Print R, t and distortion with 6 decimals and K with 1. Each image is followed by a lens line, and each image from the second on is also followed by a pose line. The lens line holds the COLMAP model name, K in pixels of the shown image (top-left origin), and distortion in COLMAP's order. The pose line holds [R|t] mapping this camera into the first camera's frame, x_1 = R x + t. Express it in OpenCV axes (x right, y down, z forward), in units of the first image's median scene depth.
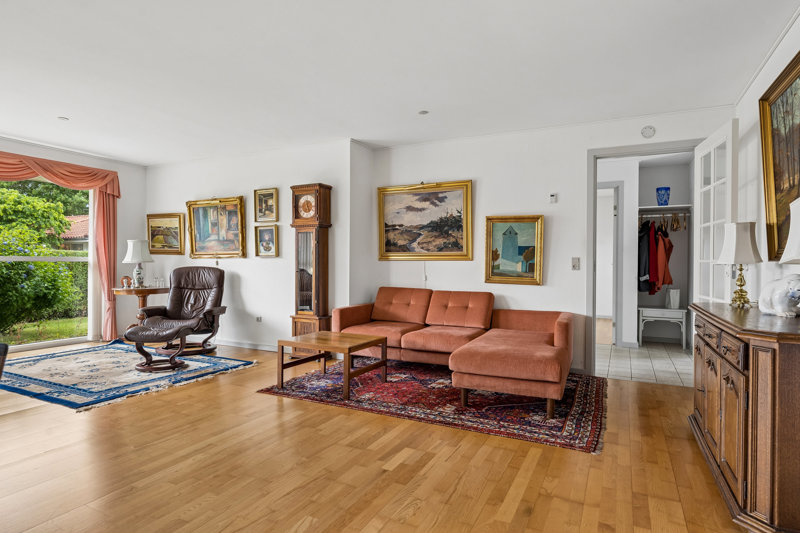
lens RADIAL K [[449.9, 0, 398.1], [0, 449.9, 263.6], [0, 0, 1]] dist [-0.001448, -0.000389]
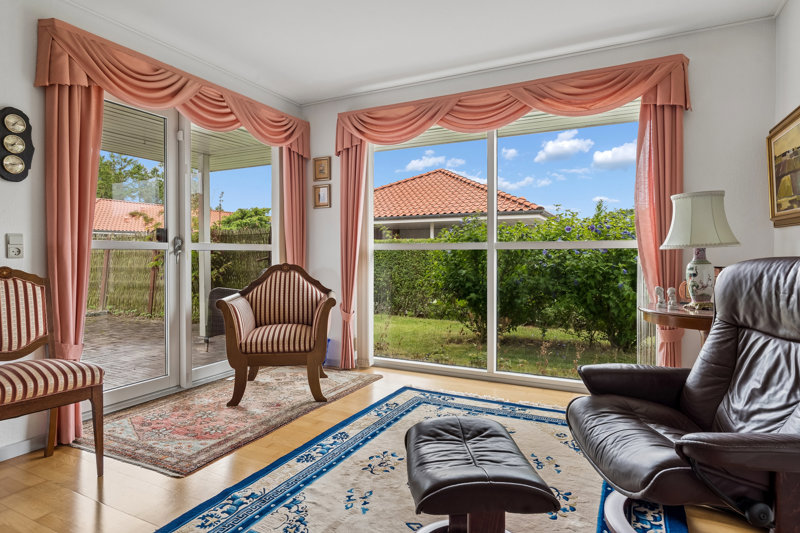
lens RADIAL K [[453.7, 0, 400.2], [0, 453.7, 257.2], [0, 0, 1]] dist [0.000563, 0.000134]
pose [[-0.006013, -0.001654, -0.999981, -0.168866], [0.003528, 0.999992, -0.001675, 0.006693], [0.999976, -0.003538, -0.006007, 0.773498]]
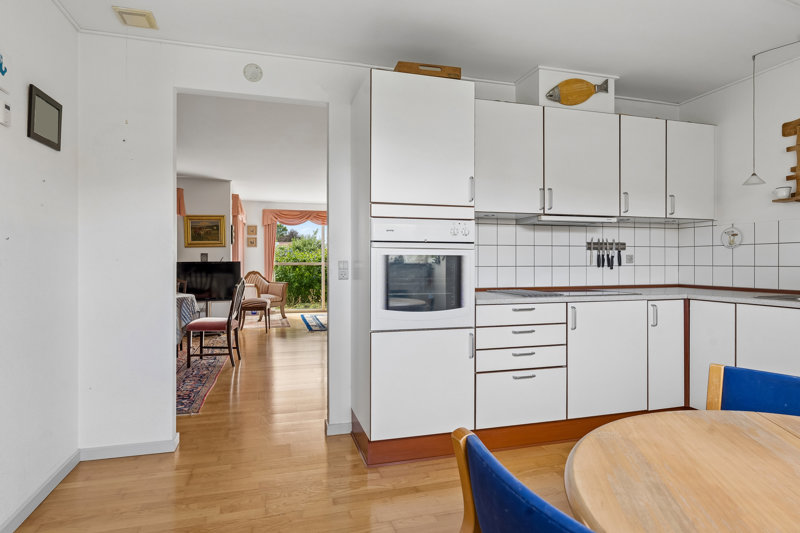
lens RADIAL K [[449.9, 0, 398.1], [0, 449.9, 263.6], [0, 0, 1]] dist [-0.001448, -0.000389]
pose [[0.676596, -0.007252, -0.736318, 0.729980], [0.006915, 0.999970, -0.003495, -0.004287], [0.736322, -0.002726, 0.676626, -0.119530]]
